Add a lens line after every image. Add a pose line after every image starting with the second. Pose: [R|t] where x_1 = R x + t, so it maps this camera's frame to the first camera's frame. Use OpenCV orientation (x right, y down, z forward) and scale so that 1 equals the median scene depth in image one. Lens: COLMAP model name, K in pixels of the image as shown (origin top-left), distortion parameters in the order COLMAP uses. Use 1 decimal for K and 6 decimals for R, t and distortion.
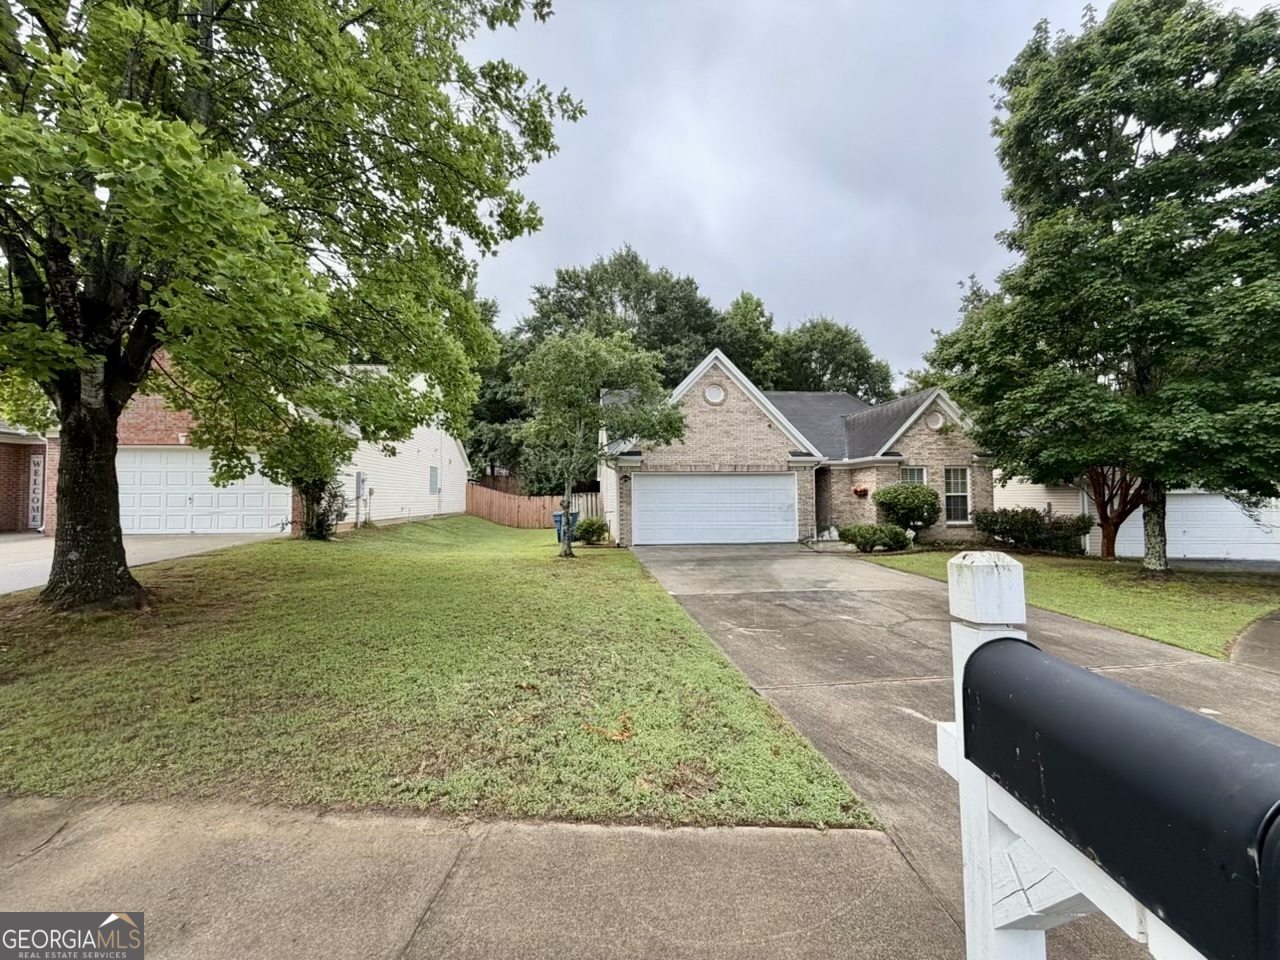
lens RADIAL K [[508.6, 0, 640.0], [0, 508.6, 480.0], [0, 0, 1]] dist [0.001810, -0.000213]
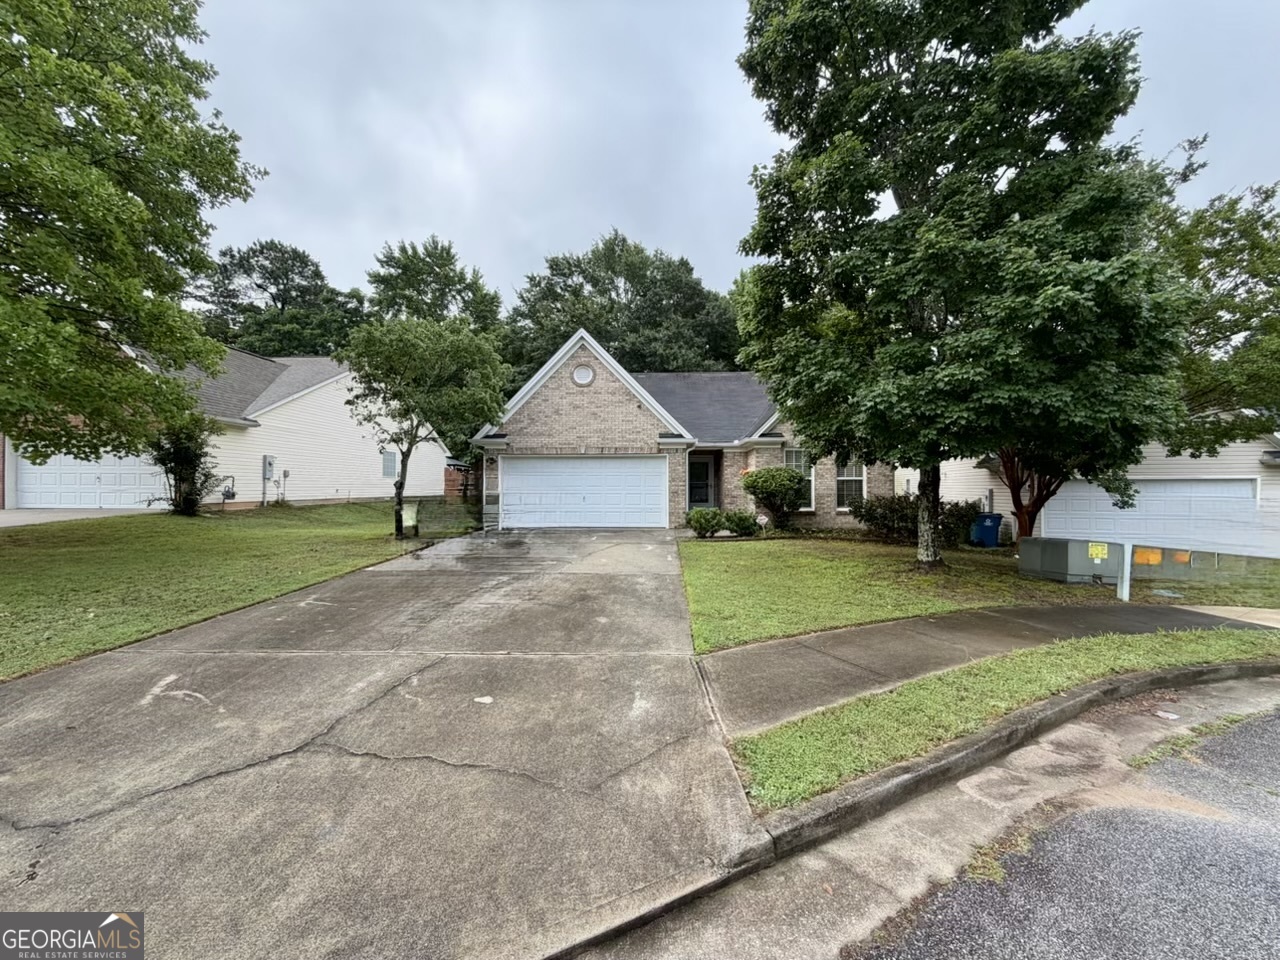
lens RADIAL K [[508.6, 0, 640.0], [0, 508.6, 480.0], [0, 0, 1]] dist [0.001810, -0.000213]
pose [[0.989570, 0.004807, -0.143973, 0.396398], [-0.001495, 0.999732, 0.023107, 0.010511], [0.144045, -0.022651, 0.989312, 0.039088]]
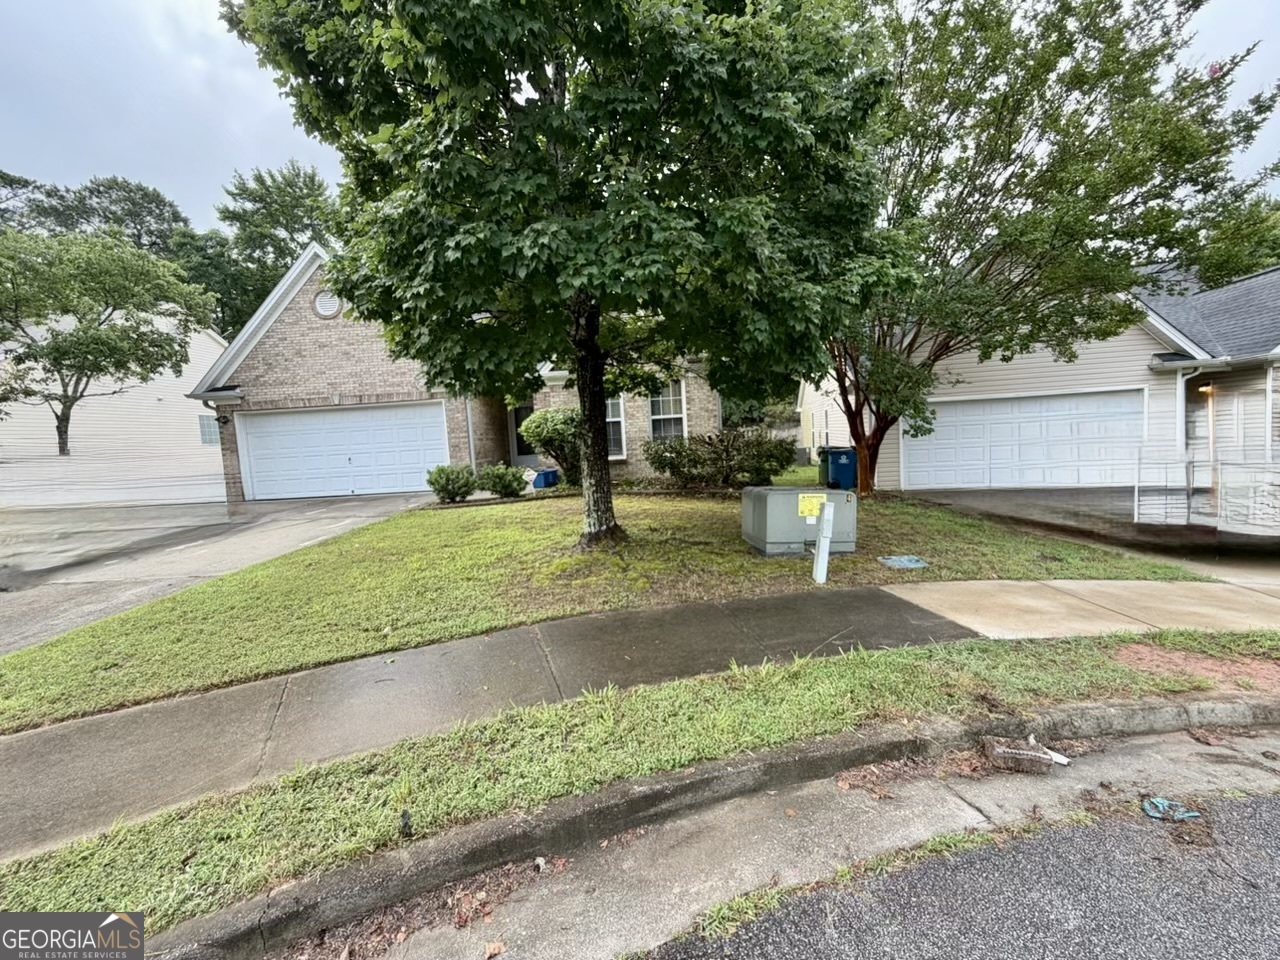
lens RADIAL K [[508.6, 0, 640.0], [0, 508.6, 480.0], [0, 0, 1]] dist [0.001810, -0.000213]
pose [[0.992012, -0.040592, -0.119432, 0.697653], [0.055574, 0.990609, 0.124925, 0.025799], [0.113240, -0.130564, 0.984952, 0.254776]]
